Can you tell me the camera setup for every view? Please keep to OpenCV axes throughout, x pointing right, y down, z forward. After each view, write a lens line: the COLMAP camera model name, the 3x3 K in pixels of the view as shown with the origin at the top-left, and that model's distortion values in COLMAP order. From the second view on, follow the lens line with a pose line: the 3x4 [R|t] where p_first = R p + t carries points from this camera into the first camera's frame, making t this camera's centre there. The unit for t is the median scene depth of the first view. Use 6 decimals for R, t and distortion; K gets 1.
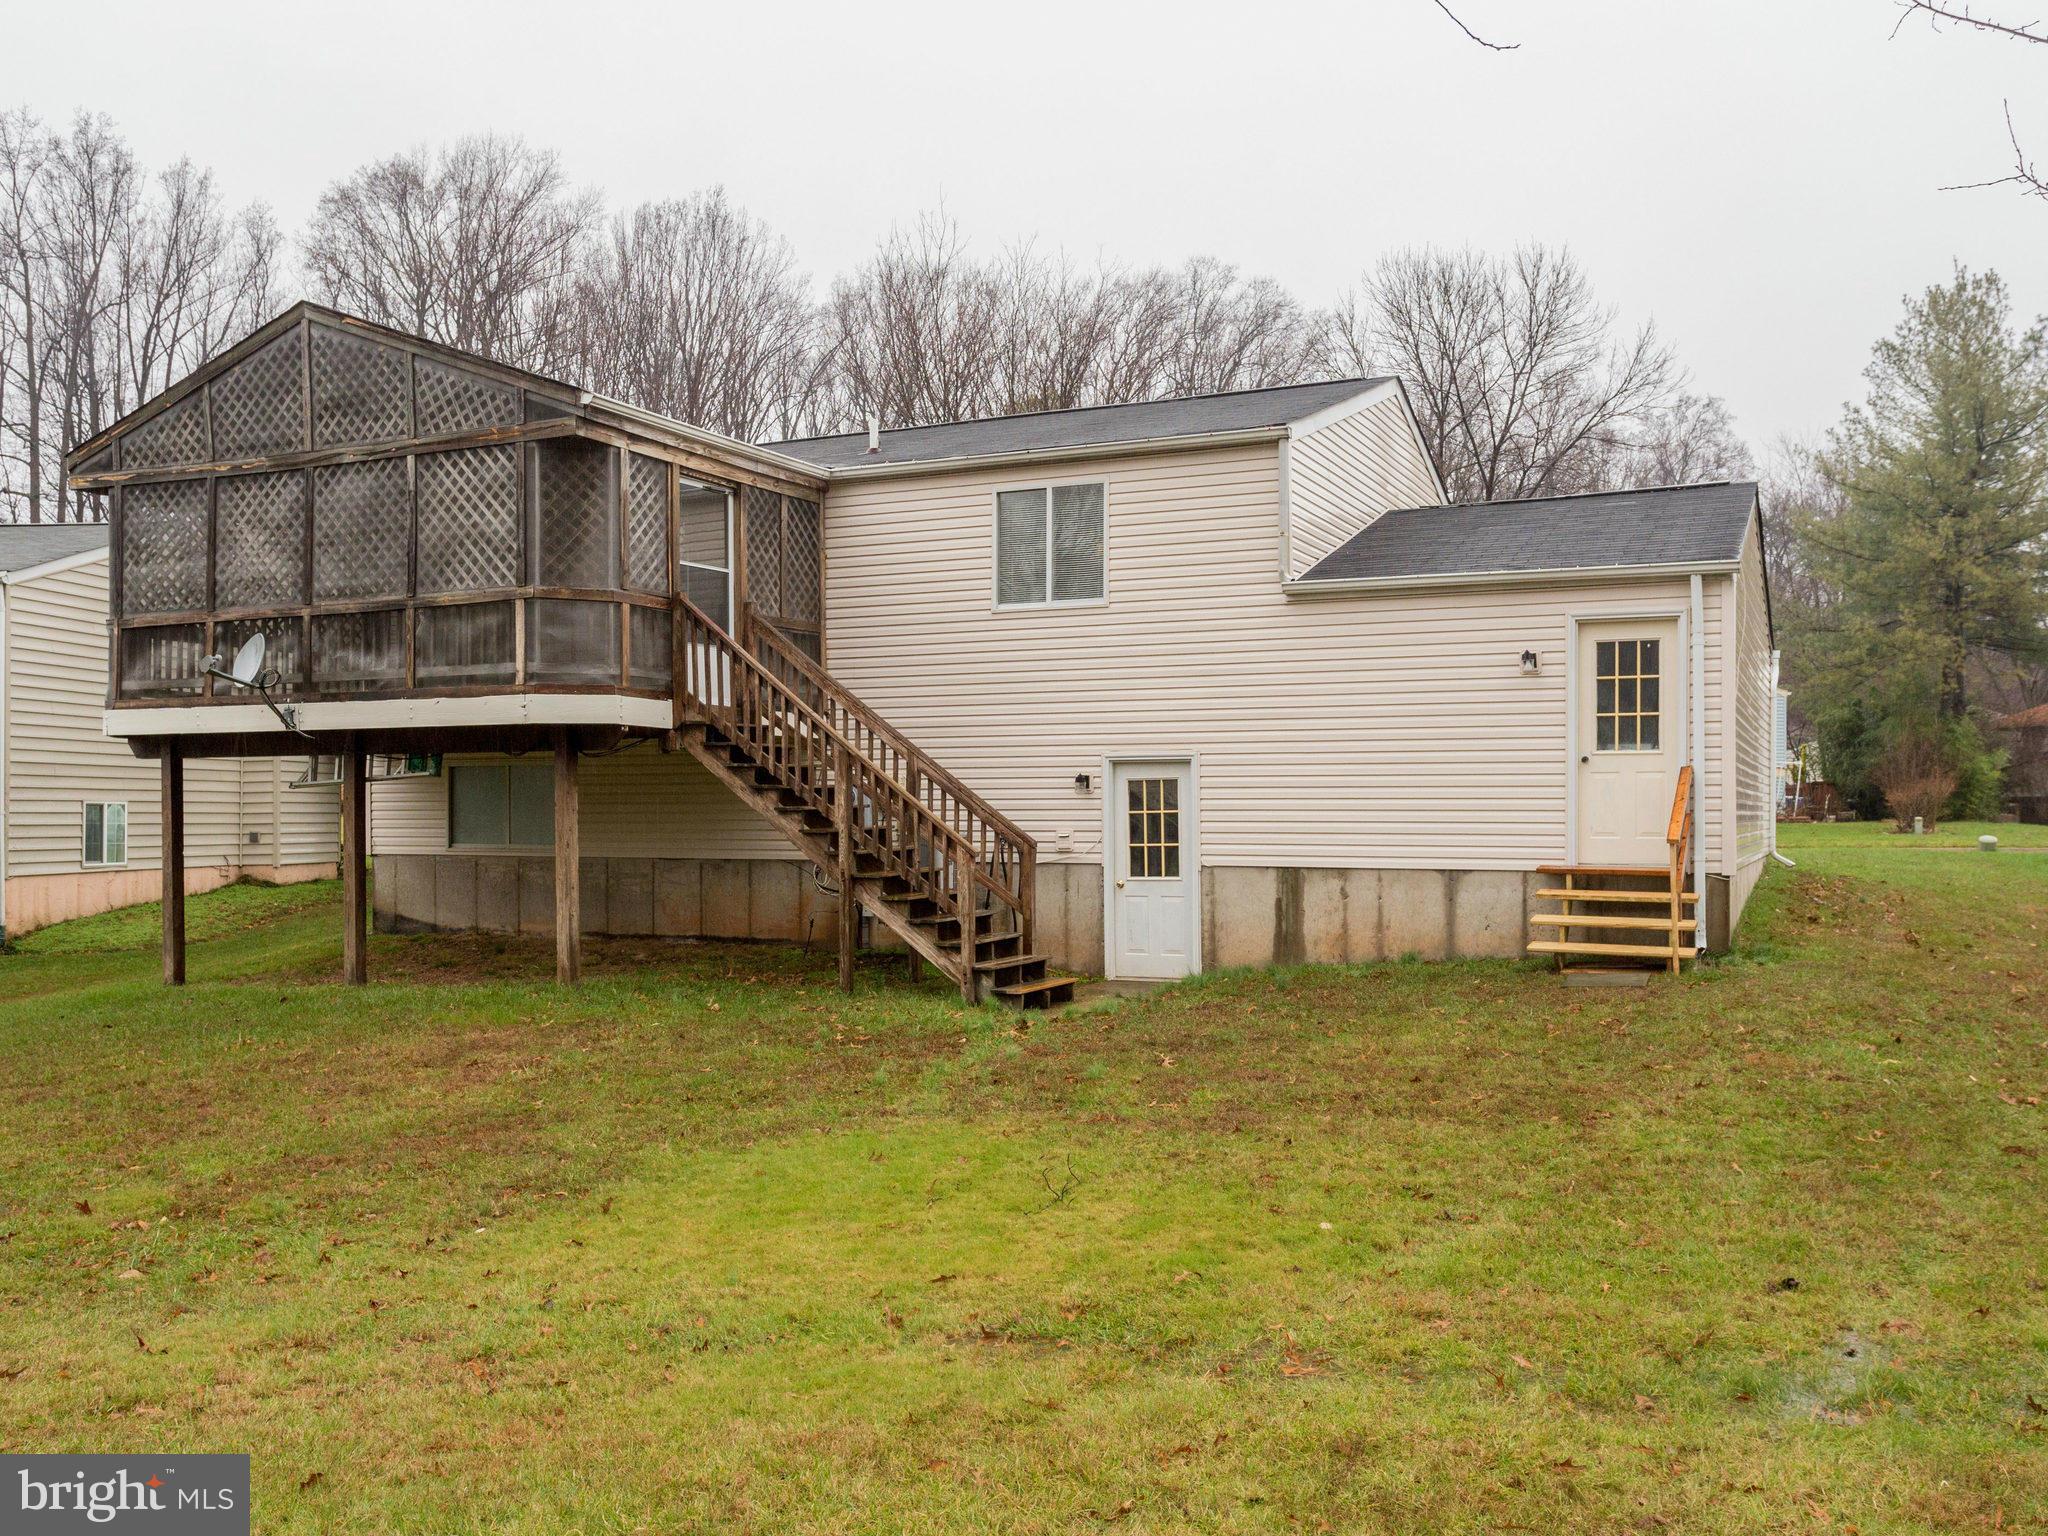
lens RADIAL K [[1619.5, 0, 1129.0], [0, 1619.5, 822.6], [0, 0, 1]] dist [0.036521, 0.001079]
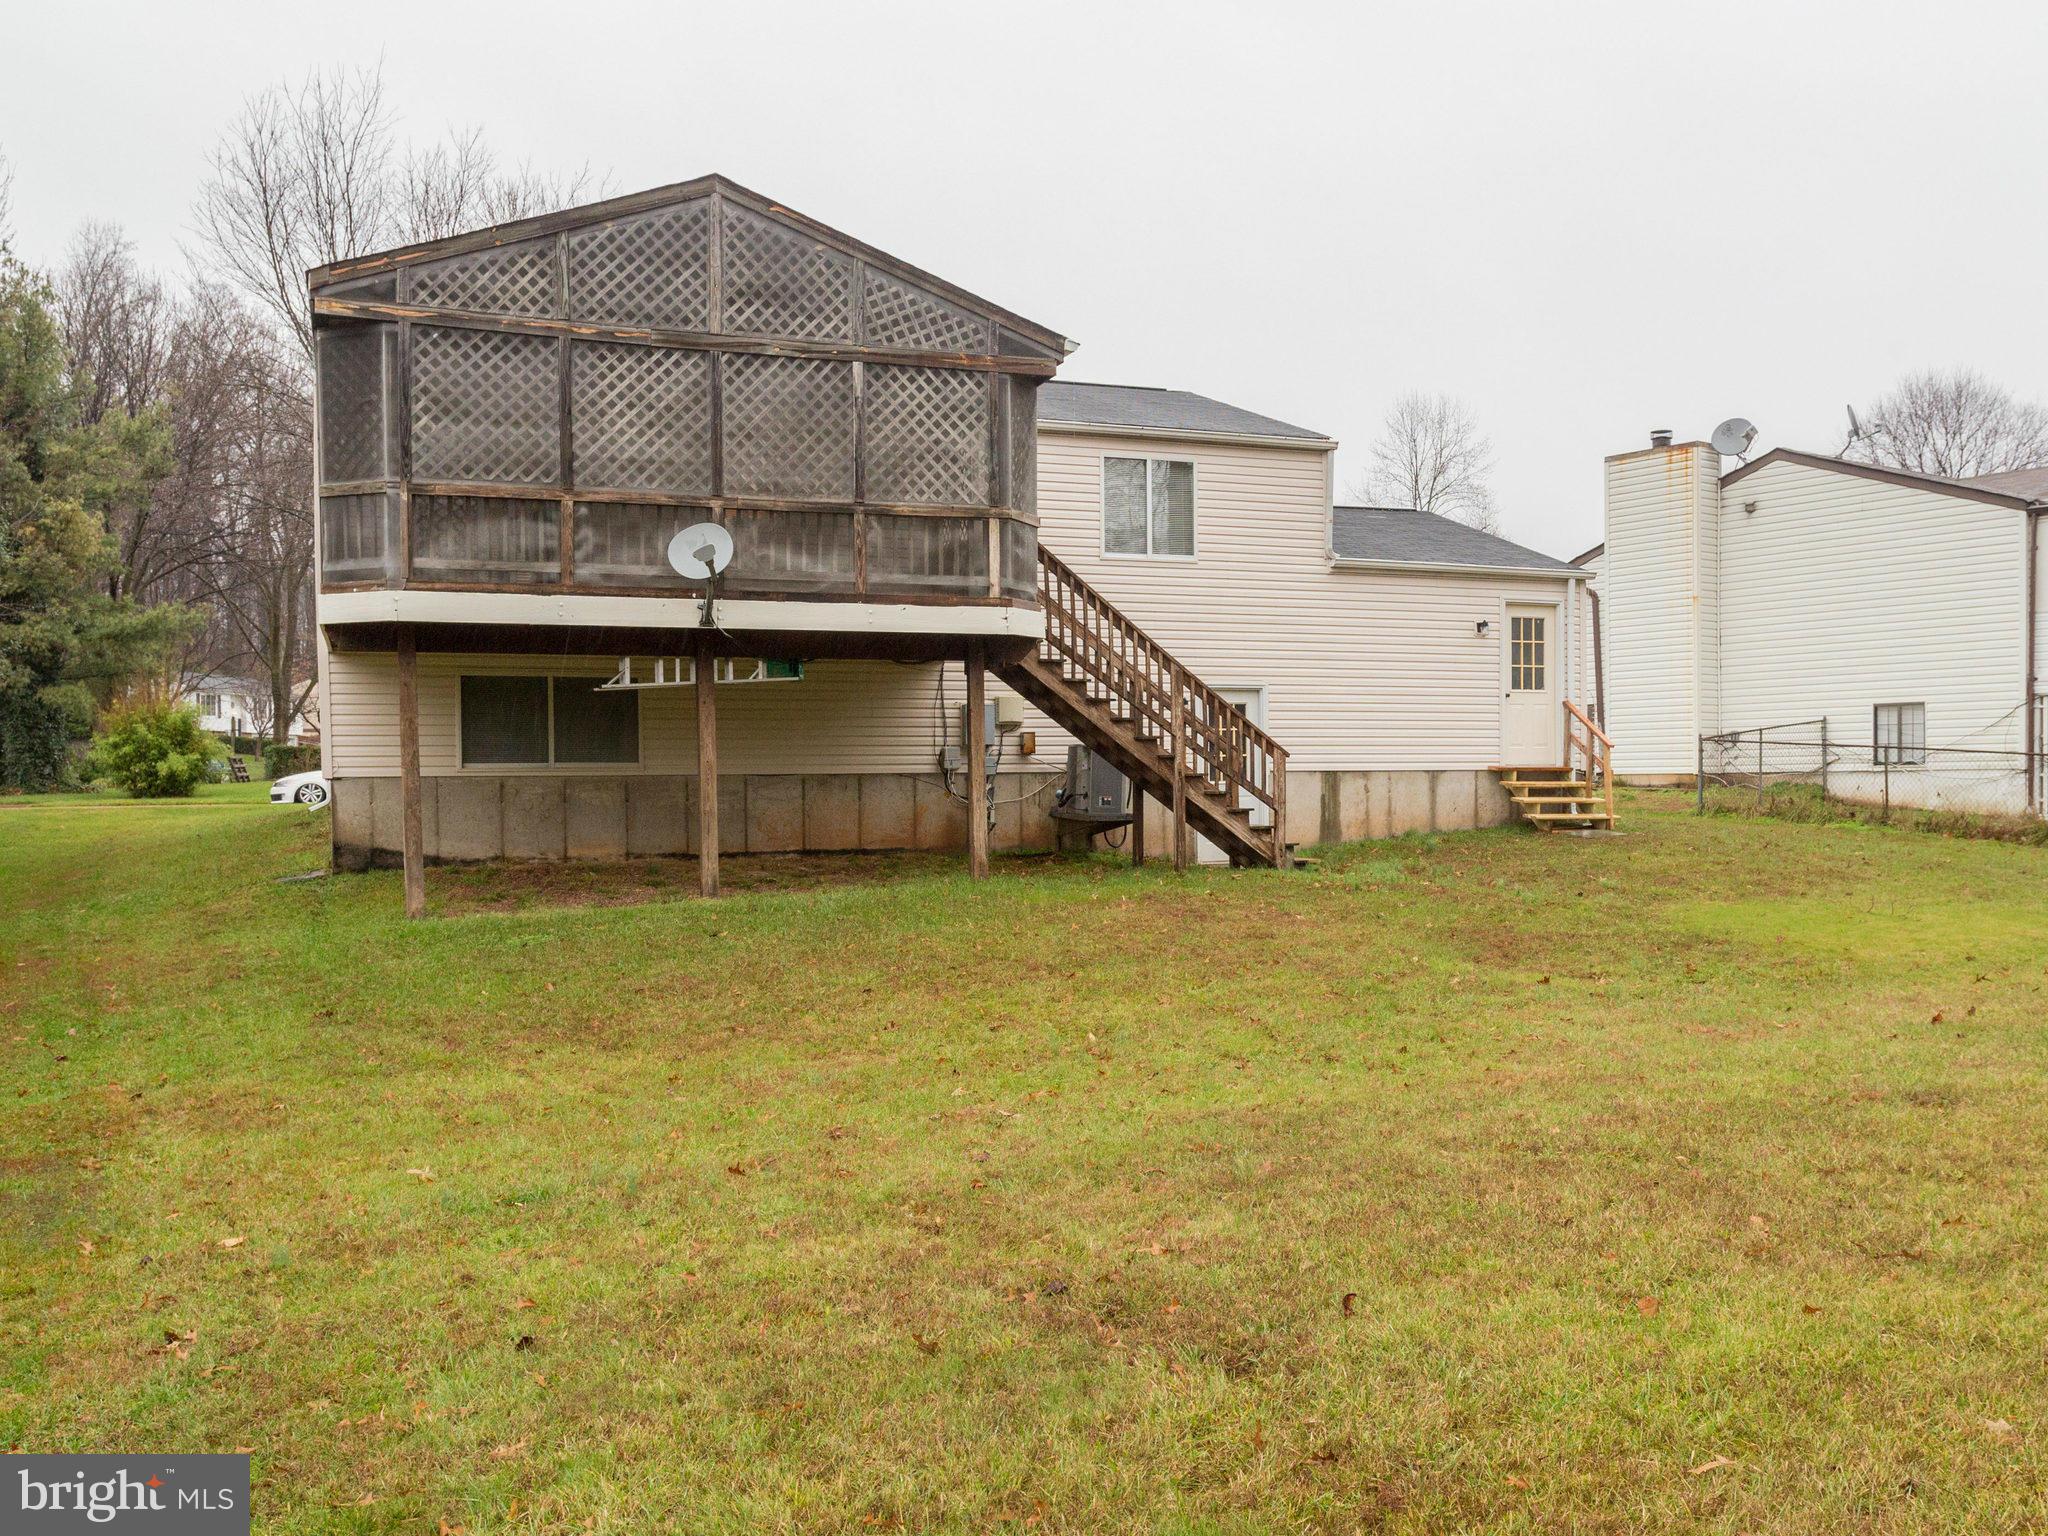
lens RADIAL K [[1619.5, 0, 1129.0], [0, 1619.5, 822.6], [0, 0, 1]] dist [0.036521, 0.001079]
pose [[0.726028, -0.025949, 0.687175, -0.998572], [0.013786, 0.999636, 0.023182, 0.038921], [-0.687526, -0.007357, 0.726122, 0.147824]]
